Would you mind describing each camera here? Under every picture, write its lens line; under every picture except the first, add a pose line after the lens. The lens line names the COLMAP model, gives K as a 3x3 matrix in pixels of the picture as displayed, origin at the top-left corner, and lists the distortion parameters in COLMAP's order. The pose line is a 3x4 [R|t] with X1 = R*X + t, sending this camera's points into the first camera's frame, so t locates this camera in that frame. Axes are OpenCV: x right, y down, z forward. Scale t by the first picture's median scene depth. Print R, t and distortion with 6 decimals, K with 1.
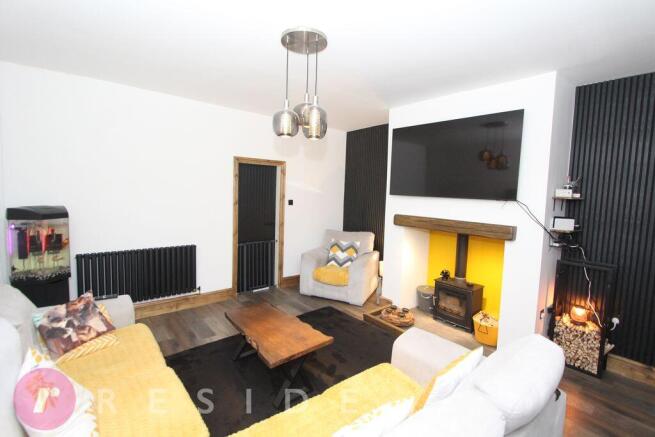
lens RADIAL K [[303.4, 0, 328.3], [0, 303.4, 213.5], [0, 0, 1]] dist [-0.001041, 0.000039]
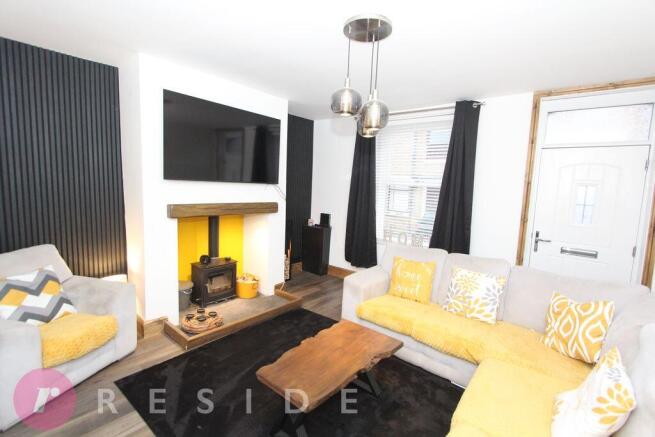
lens RADIAL K [[292.0, 0, 327.5], [0, 292.0, 218.5], [0, 0, 1]] dist [-0.000939, -0.000074]
pose [[-0.154004, -0.148838, 0.976796, -0.611086], [0.035974, 0.987089, 0.156079, -0.067728], [-0.987415, 0.059176, -0.146661, 0.774989]]
